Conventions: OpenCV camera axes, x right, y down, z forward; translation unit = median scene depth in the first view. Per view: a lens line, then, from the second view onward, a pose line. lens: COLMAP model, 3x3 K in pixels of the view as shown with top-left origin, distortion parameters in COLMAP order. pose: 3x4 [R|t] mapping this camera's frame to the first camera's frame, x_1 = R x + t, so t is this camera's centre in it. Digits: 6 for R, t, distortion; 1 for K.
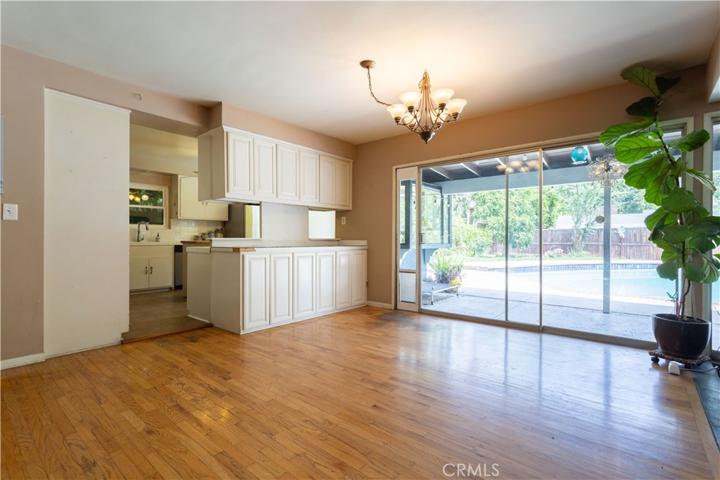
lens RADIAL K [[339.4, 0, 360.2], [0, 339.4, 238.7], [0, 0, 1]] dist [0.003127, 0.000532]
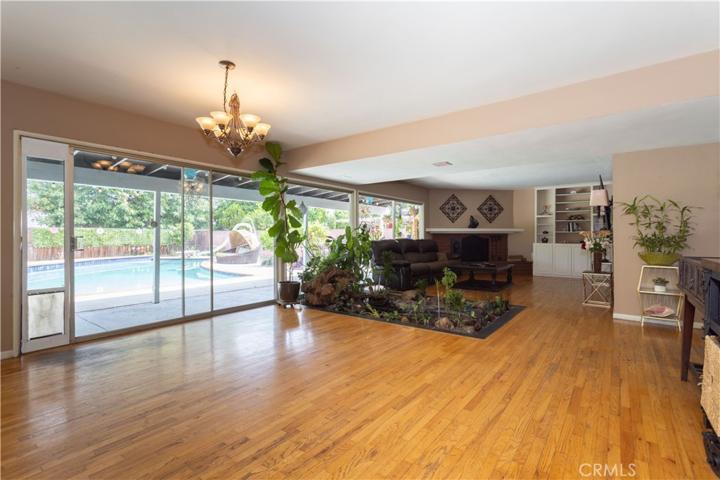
lens RADIAL K [[339.4, 0, 358.9], [0, 339.4, 237.8], [0, 0, 1]] dist [0.003127, 0.000532]
pose [[-0.045417, -0.002038, 0.998966, -0.770973], [0.003720, 0.999991, 0.002209, -0.015893], [-0.998961, 0.003816, -0.045409, 0.535858]]
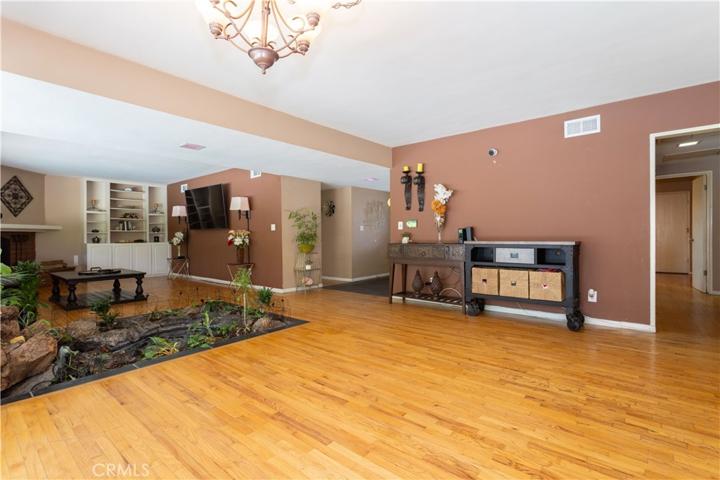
lens RADIAL K [[339.4, 0, 363.1], [0, 339.4, 237.9], [0, 0, 1]] dist [0.003127, 0.000532]
pose [[-0.999934, 0.008940, -0.007270, 0.033135], [0.008840, 0.999867, 0.013731, -0.015830], [0.007392, 0.013666, -0.999879, 1.284527]]
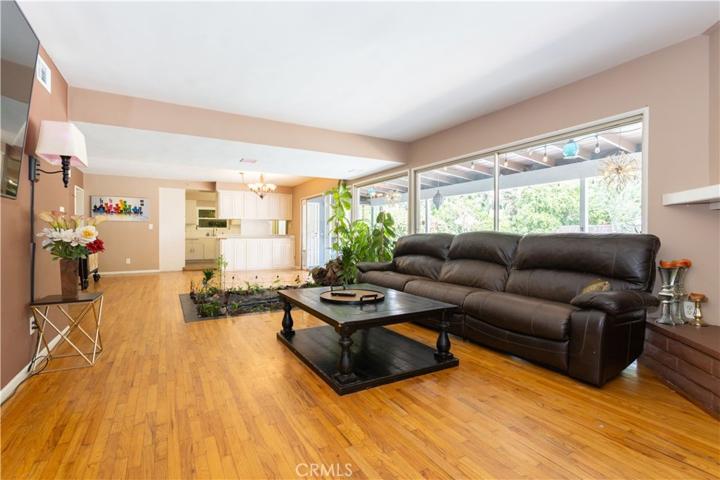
lens RADIAL K [[339.4, 0, 357.6], [0, 339.4, 235.9], [0, 0, 1]] dist [0.003127, 0.000532]
pose [[0.934760, 0.000489, -0.355279, 1.721334], [0.000274, 0.999998, 0.002097, 0.003569], [0.355279, -0.002058, 0.934758, -1.182622]]
